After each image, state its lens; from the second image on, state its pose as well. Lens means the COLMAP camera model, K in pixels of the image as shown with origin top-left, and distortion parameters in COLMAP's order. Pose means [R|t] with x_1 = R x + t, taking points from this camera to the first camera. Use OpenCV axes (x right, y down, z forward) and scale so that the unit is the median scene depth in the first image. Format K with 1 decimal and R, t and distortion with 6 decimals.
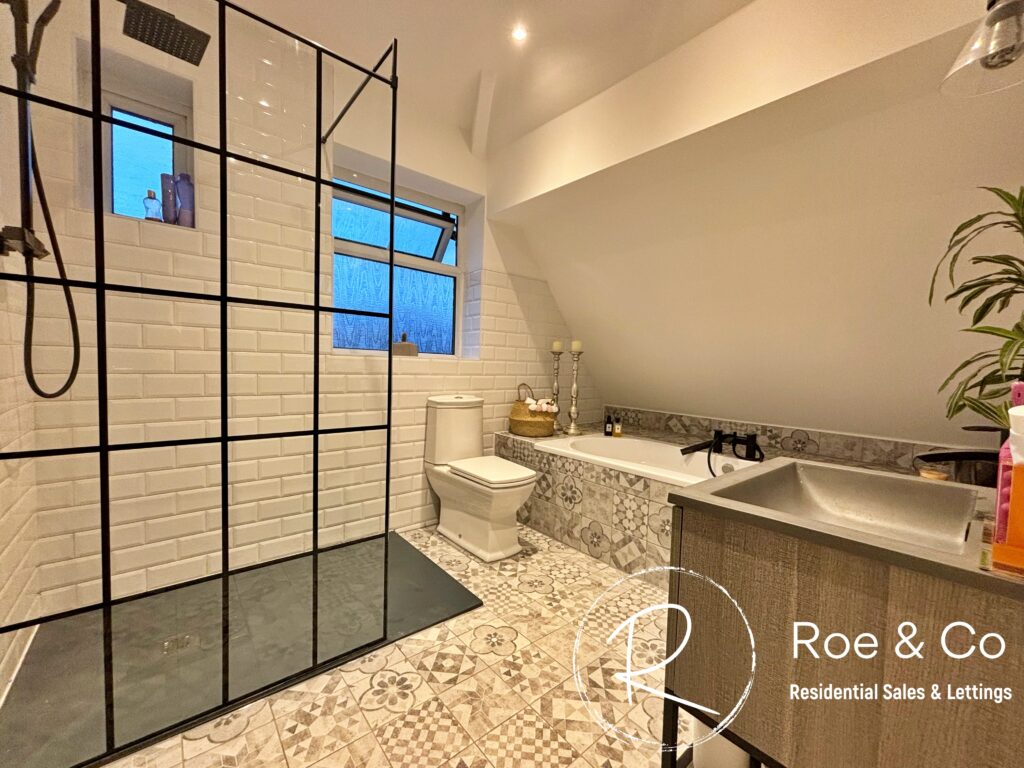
lens RADIAL K [[411.7, 0, 513.3], [0, 411.7, 385.7], [0, 0, 1]] dist [0.002994, -0.000395]
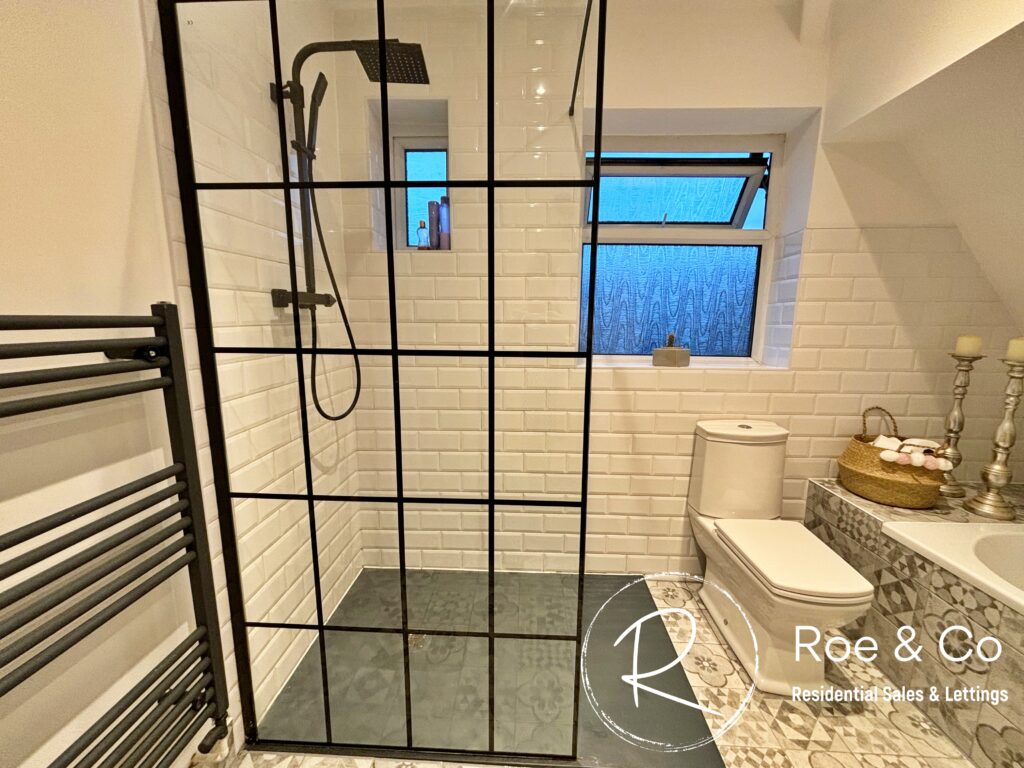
lens RADIAL K [[411.7, 0, 513.3], [0, 411.7, 385.7], [0, 0, 1]] dist [0.002994, -0.000395]
pose [[0.732005, 0.082373, -0.676302, 0.046118], [-0.019432, 0.994784, 0.100132, -0.099621], [0.681023, -0.060155, 0.729787, 0.220737]]
